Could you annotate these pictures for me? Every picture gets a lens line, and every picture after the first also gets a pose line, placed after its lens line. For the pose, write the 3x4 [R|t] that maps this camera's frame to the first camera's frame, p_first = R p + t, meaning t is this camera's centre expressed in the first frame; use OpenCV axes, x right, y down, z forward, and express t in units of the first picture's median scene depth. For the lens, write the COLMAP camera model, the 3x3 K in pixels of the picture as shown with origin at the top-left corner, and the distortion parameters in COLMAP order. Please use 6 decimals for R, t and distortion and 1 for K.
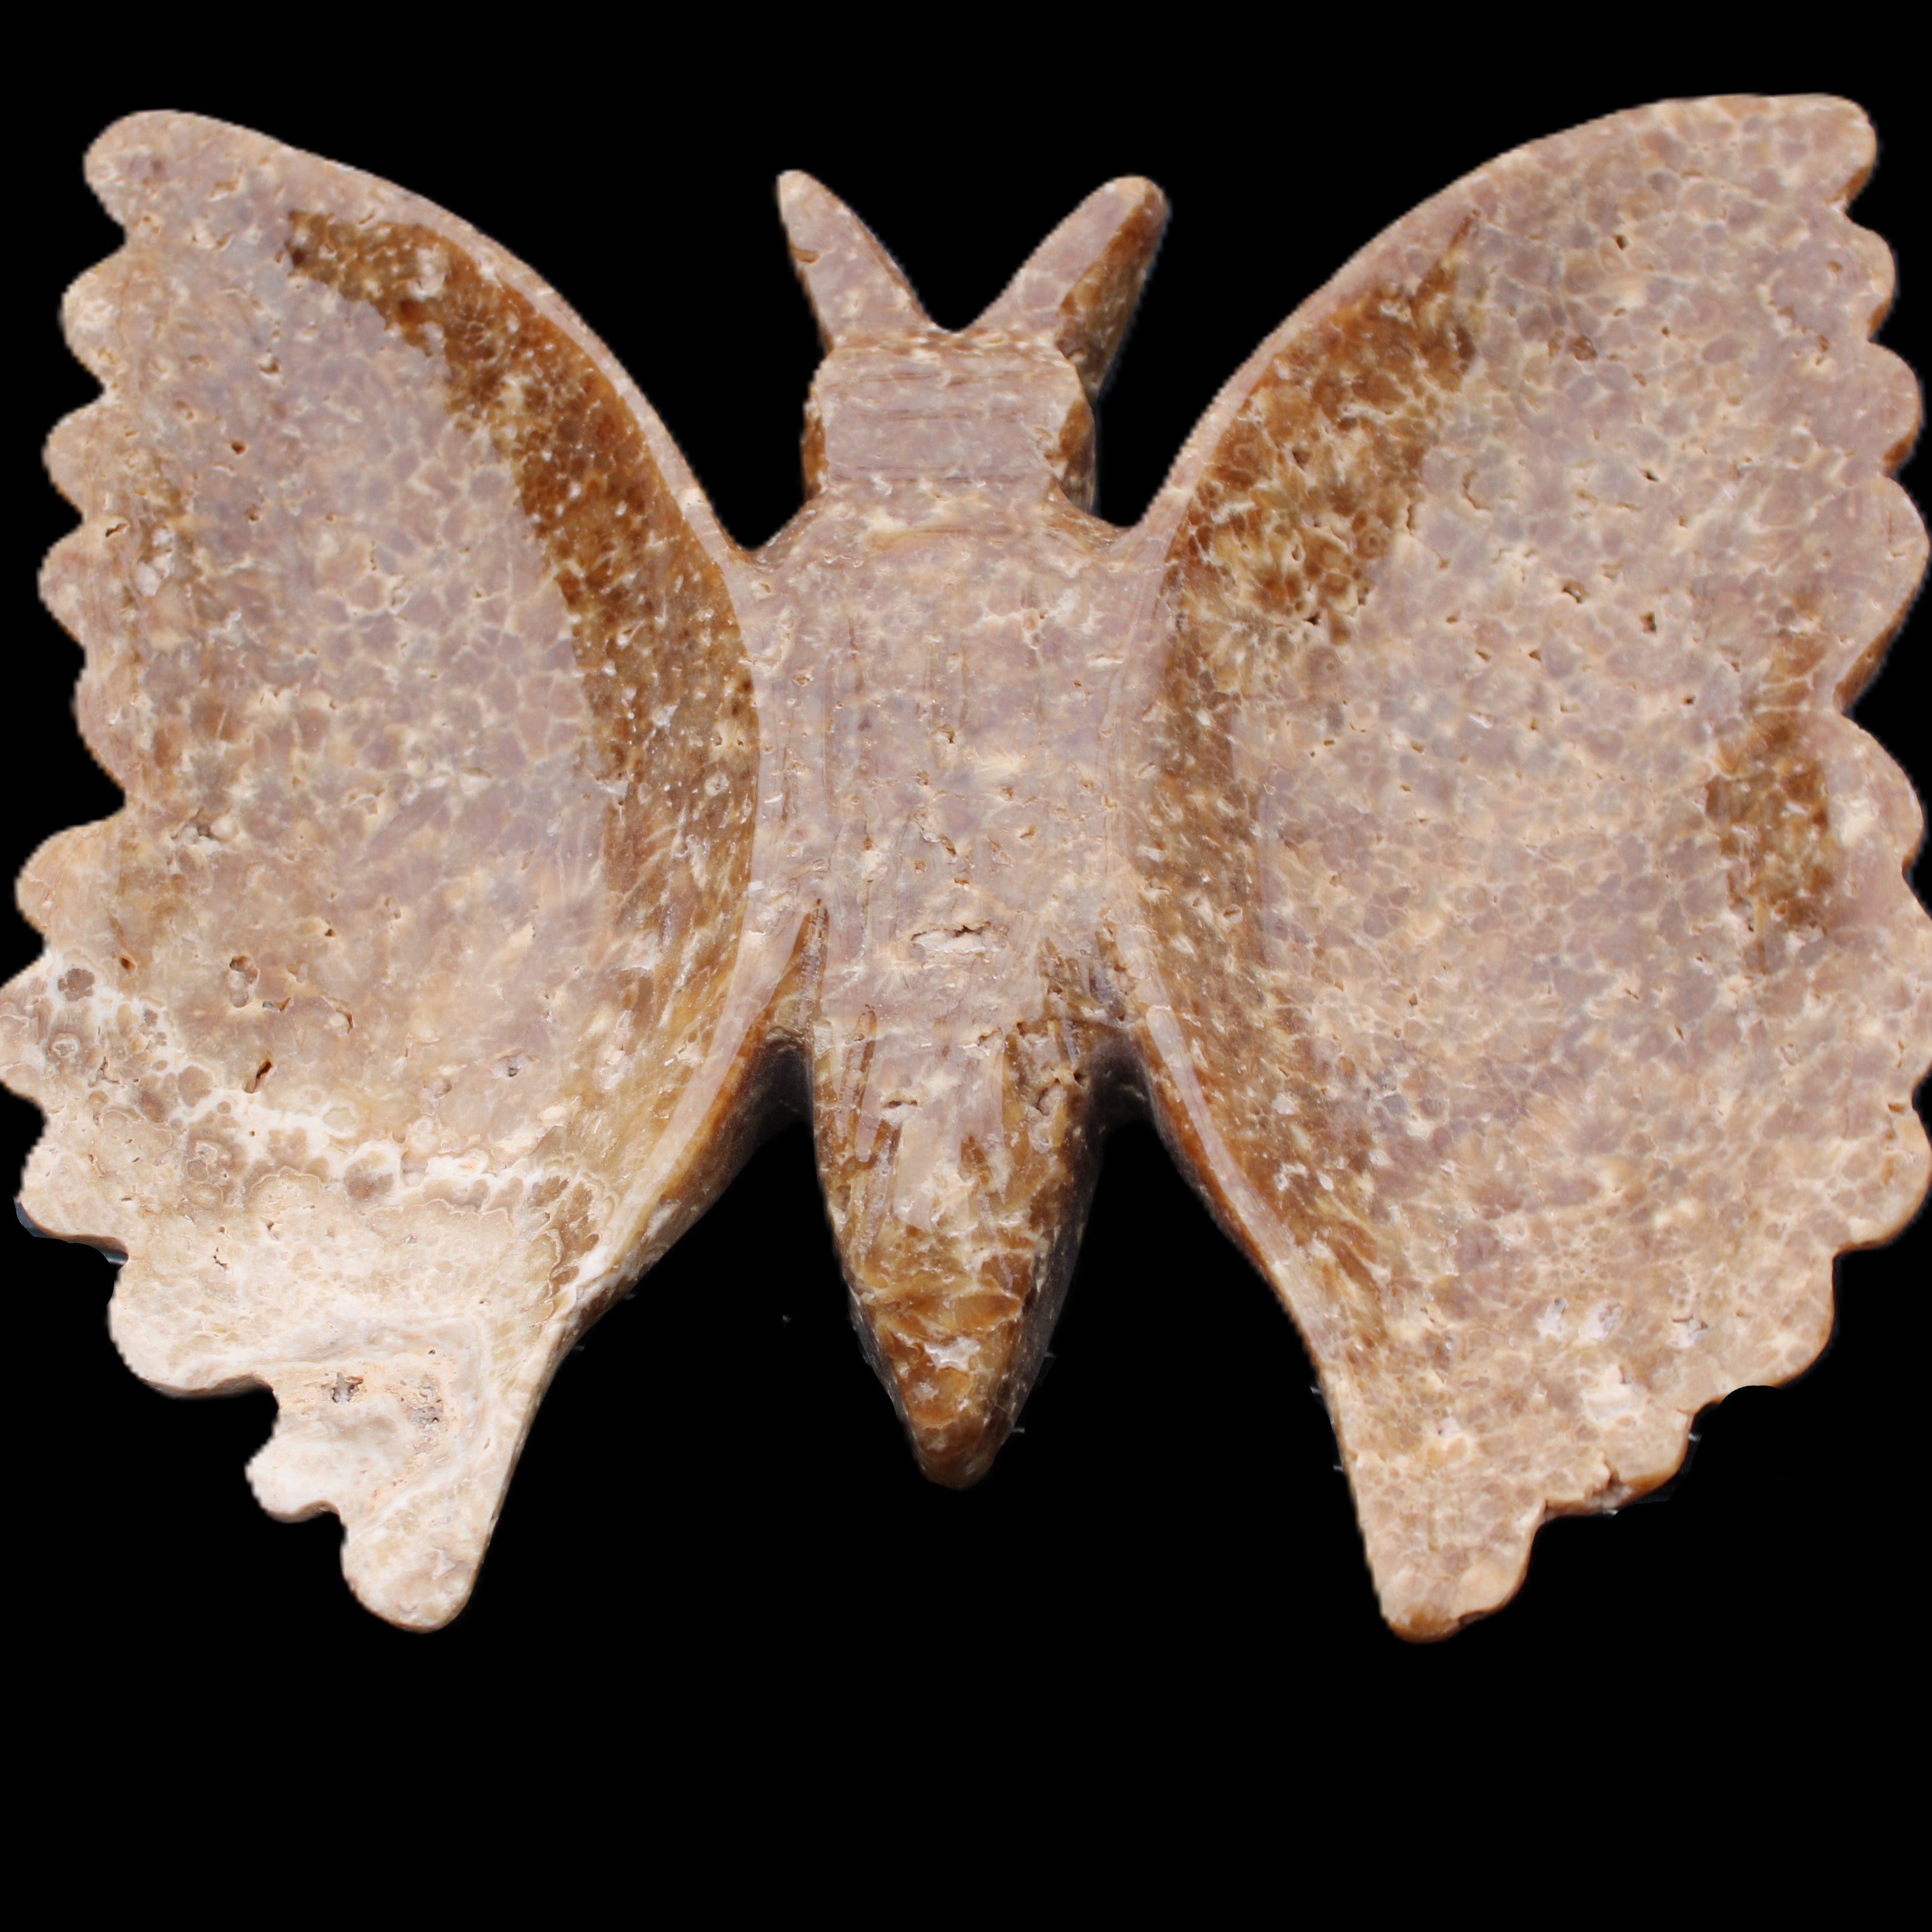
lens RADIAL K [[3736.7, 0, 879.1], [0, 3736.7, 997.8], [0, 0, 1]] dist [-0.096515, 0.110266]
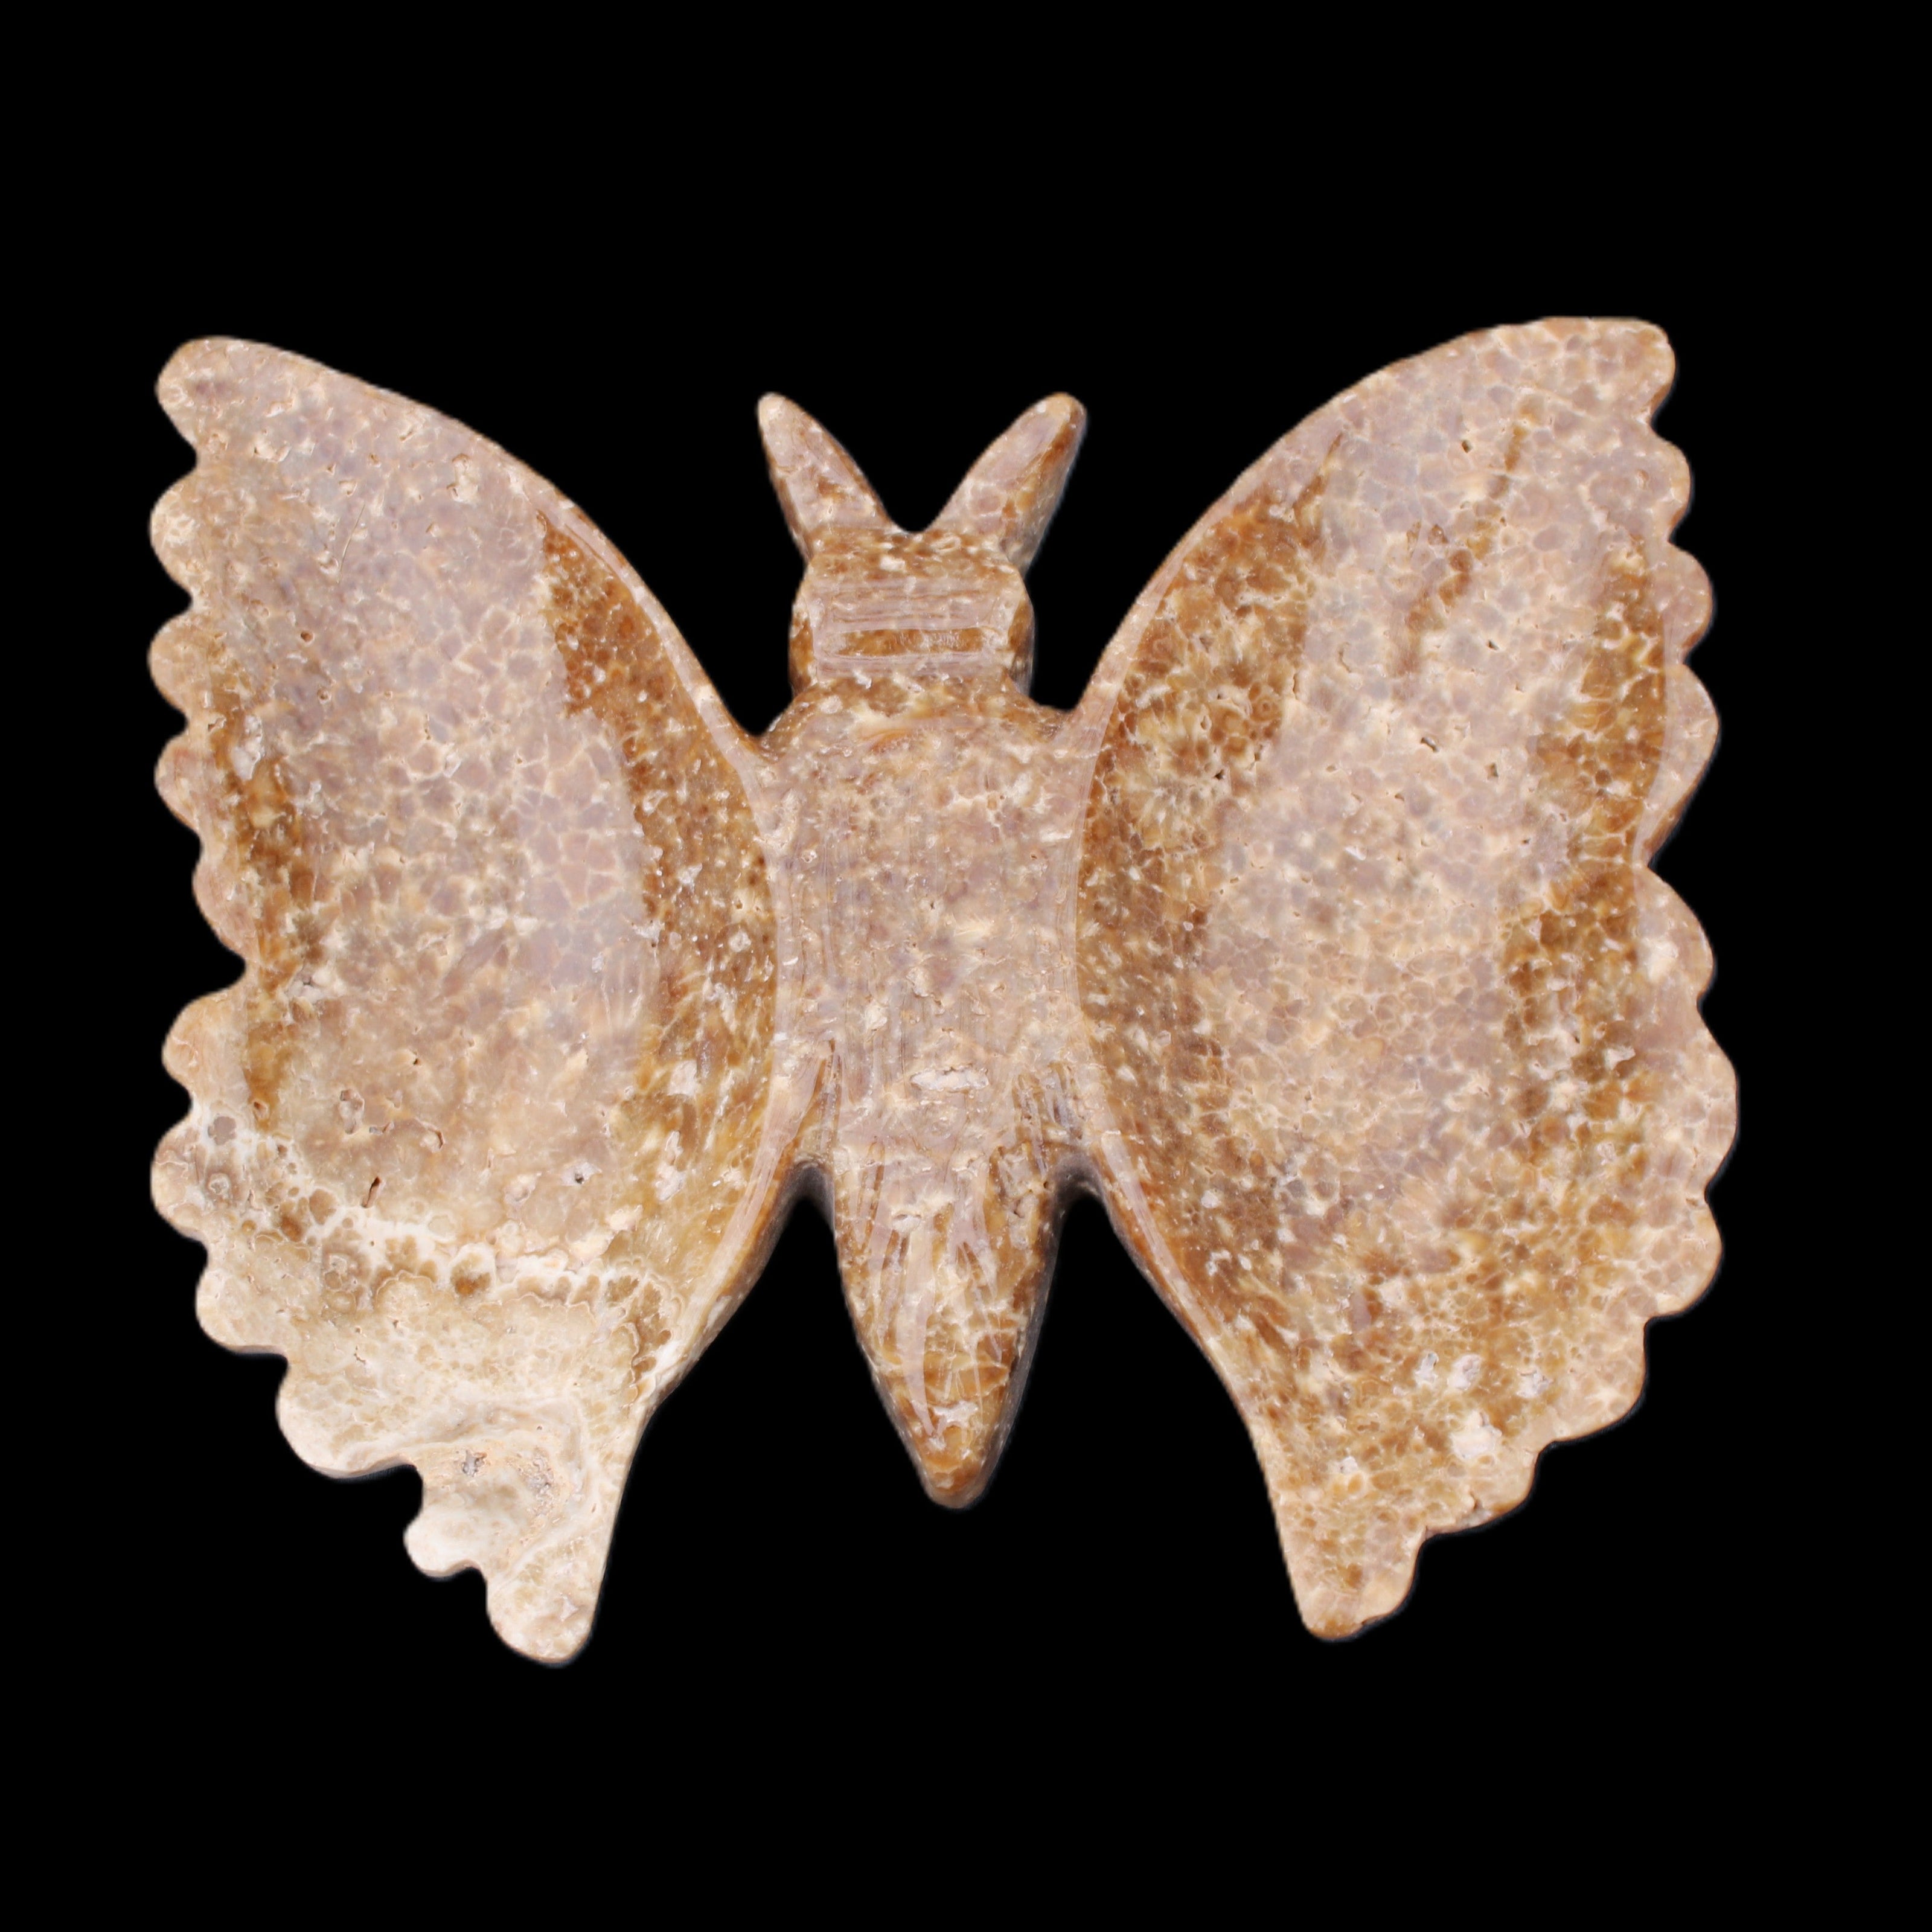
lens RADIAL K [[3947.5, 0, 942.9], [0, 3947.5, 1045.8], [0, 0, 1]] dist [-0.083897, 0.051127]
pose [[0.996593, -0.037071, 0.073675, -0.073744], [0.027670, 0.991802, 0.124753, -0.183310], [-0.077696, -0.122289, 0.989449, -0.286533]]
